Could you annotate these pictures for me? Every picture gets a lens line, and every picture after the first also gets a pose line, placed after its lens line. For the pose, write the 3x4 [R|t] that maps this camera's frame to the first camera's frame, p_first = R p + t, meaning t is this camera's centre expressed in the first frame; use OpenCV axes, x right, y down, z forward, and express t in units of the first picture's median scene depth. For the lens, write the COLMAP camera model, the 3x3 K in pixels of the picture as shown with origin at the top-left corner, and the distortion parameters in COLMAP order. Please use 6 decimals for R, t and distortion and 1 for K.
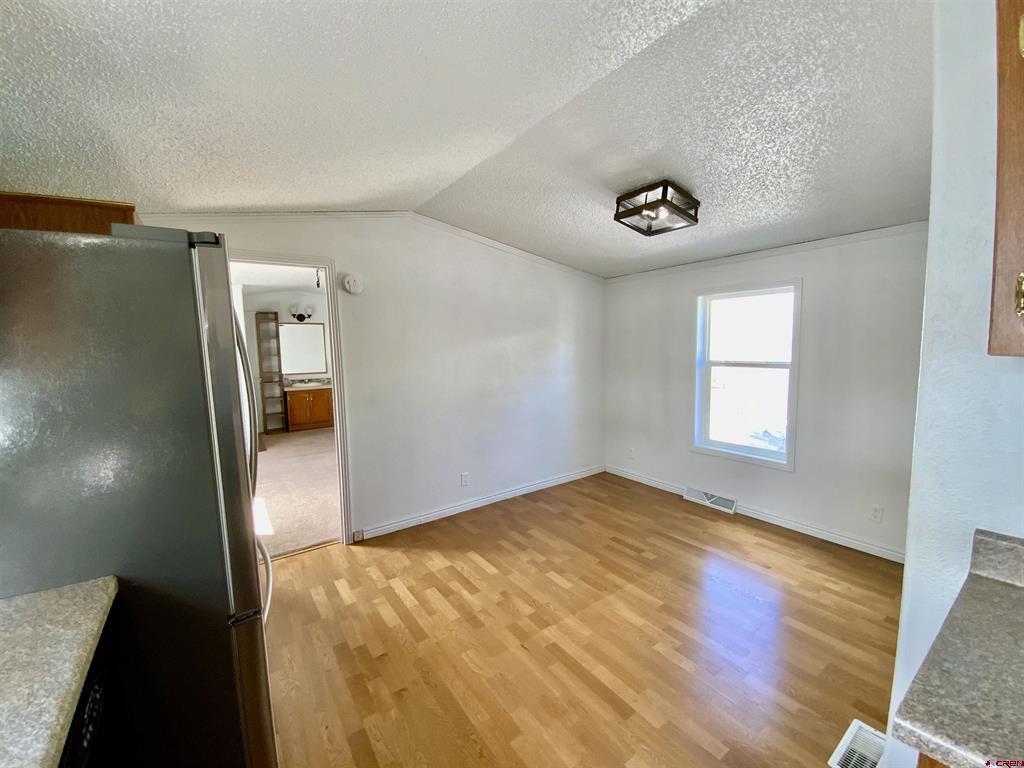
lens RADIAL K [[418.2, 0, 514.7], [0, 418.2, 383.6], [0, 0, 1]] dist [-0.000831, -0.000111]
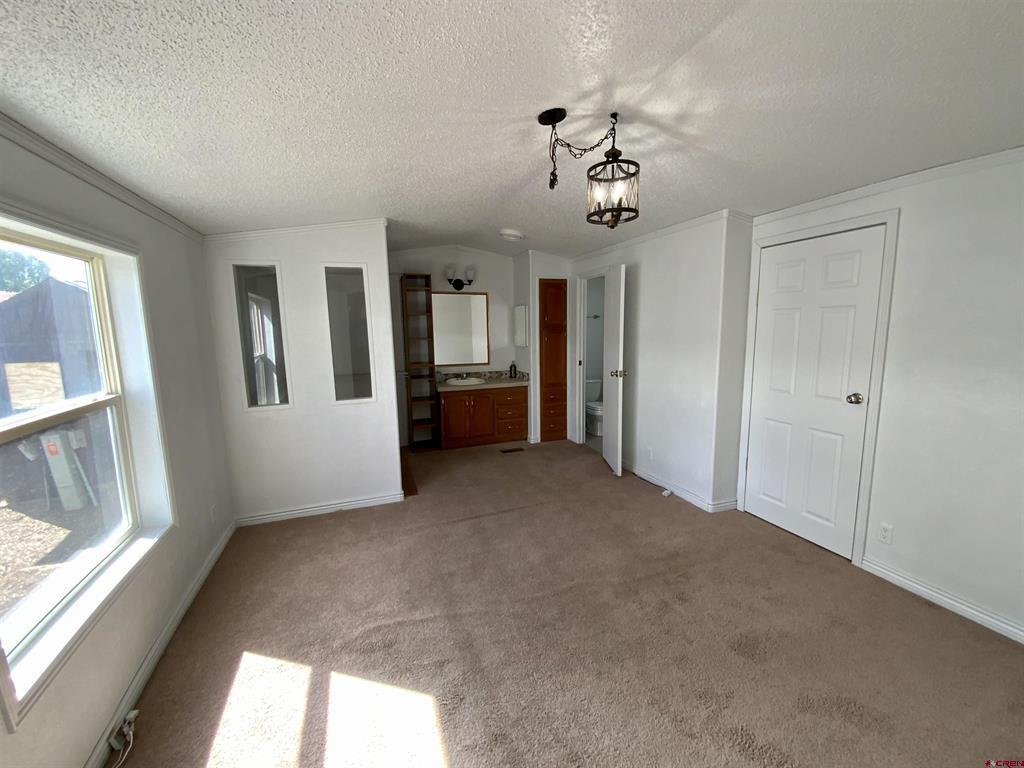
lens RADIAL K [[418.2, 0, 514.7], [0, 418.2, 383.6], [0, 0, 1]] dist [-0.000831, -0.000111]
pose [[0.968144, 0.040649, -0.247071, -0.253652], [-0.030026, 0.998462, 0.046614, -0.029547], [0.248586, -0.037710, 0.967876, 0.360427]]
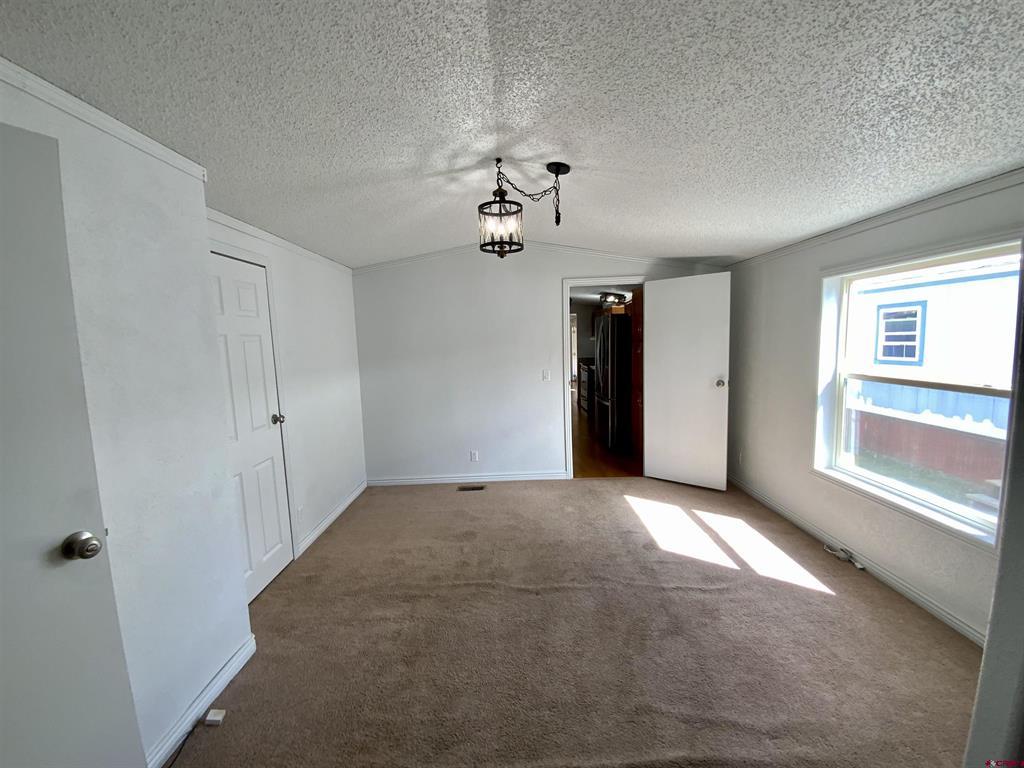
lens RADIAL K [[418.2, 0, 514.7], [0, 418.2, 383.6], [0, 0, 1]] dist [-0.000831, -0.000111]
pose [[-0.817104, -0.013803, 0.576324, -0.488399], [0.107416, 0.978561, 0.175729, -0.091505], [-0.566394, 0.205496, -0.798104, 1.007306]]
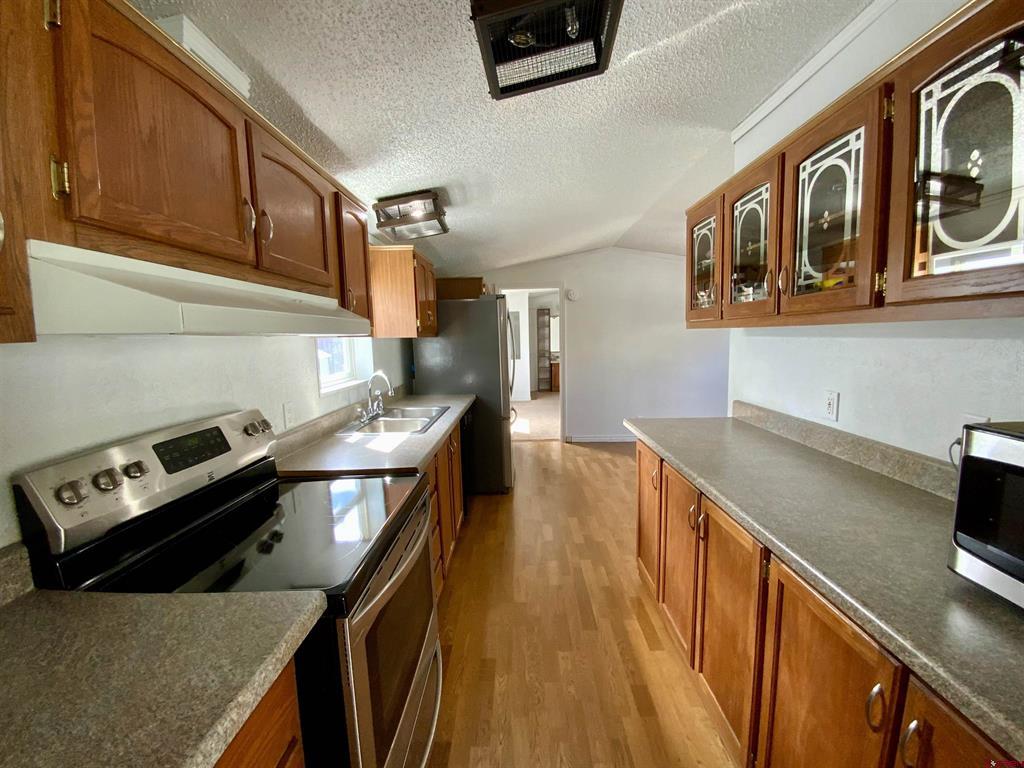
lens RADIAL K [[418.2, 0, 514.7], [0, 418.2, 383.6], [0, 0, 1]] dist [-0.000831, -0.000111]
pose [[0.805963, 0.067516, -0.588103, 0.201976], [-0.050424, 0.997694, 0.045434, 0.028099], [0.589814, -0.006964, 0.807509, -0.242120]]
